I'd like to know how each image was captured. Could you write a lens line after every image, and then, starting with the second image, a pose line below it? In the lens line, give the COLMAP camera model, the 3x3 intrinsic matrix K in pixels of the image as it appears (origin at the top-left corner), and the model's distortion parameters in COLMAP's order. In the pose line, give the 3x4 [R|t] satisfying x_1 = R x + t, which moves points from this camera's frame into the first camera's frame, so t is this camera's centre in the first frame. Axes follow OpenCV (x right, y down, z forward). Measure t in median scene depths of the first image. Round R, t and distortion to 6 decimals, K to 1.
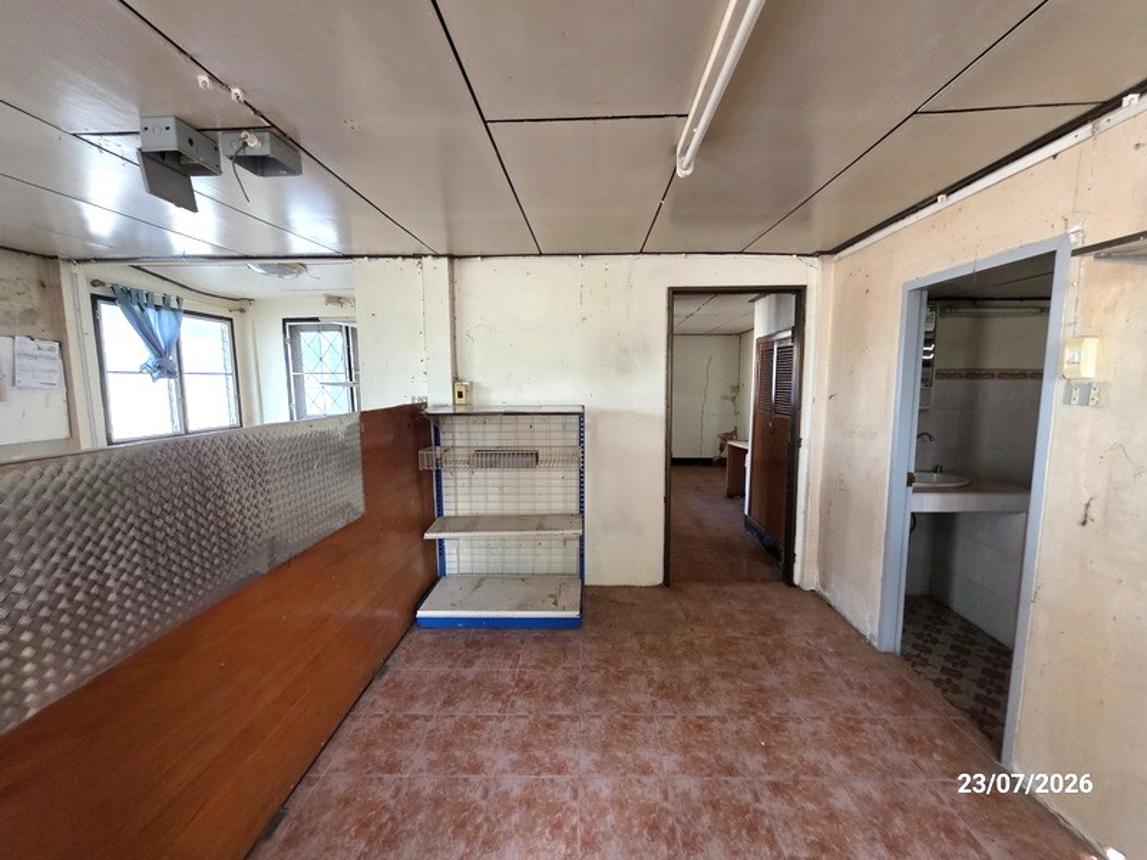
lens RADIAL K [[439.5, 0, 573.5], [0, 439.5, 430.0], [0, 0, 1]] dist [-0.007496, 0.000351]
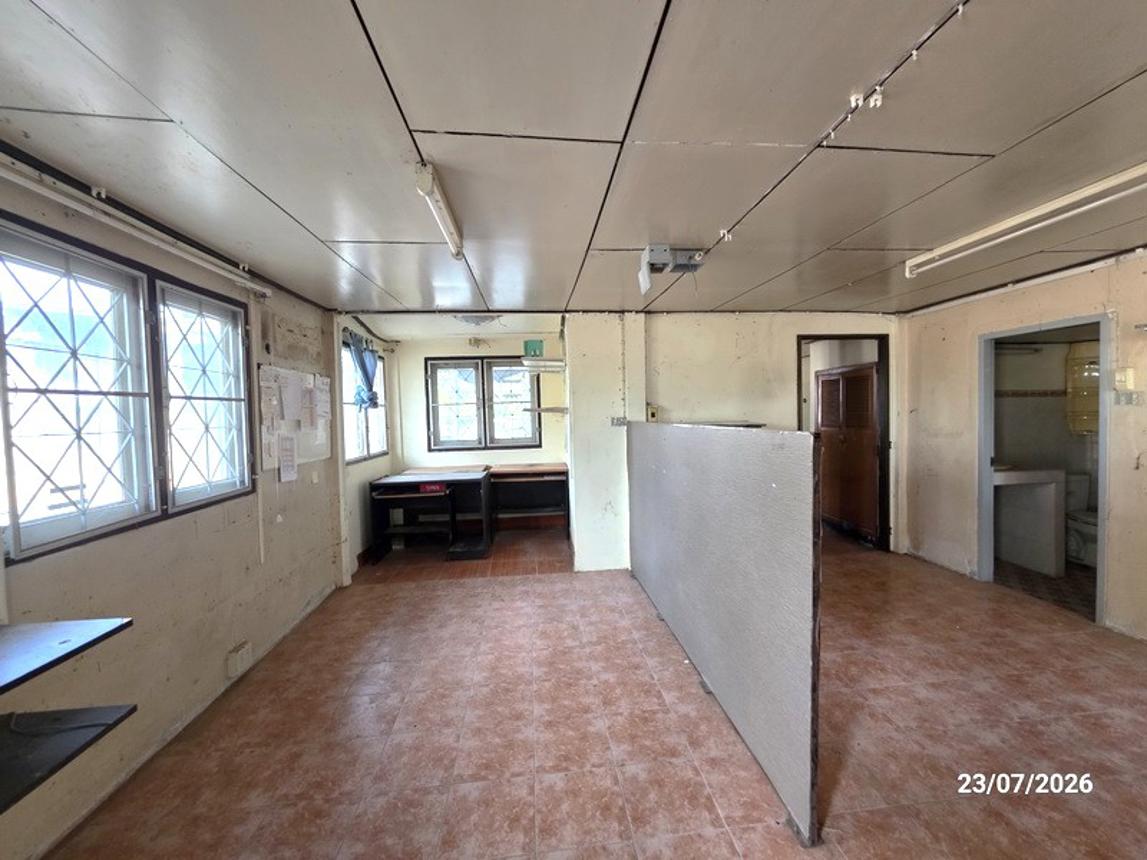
lens RADIAL K [[443.5, 0, 573.5], [0, 443.5, 430.0], [0, 0, 1]] dist [0.008312, -0.000218]
pose [[0.990463, -0.020088, 0.136304, -0.829099], [0.030613, 0.996671, -0.075566, 0.071769], [-0.134333, 0.079018, 0.987781, -0.325551]]
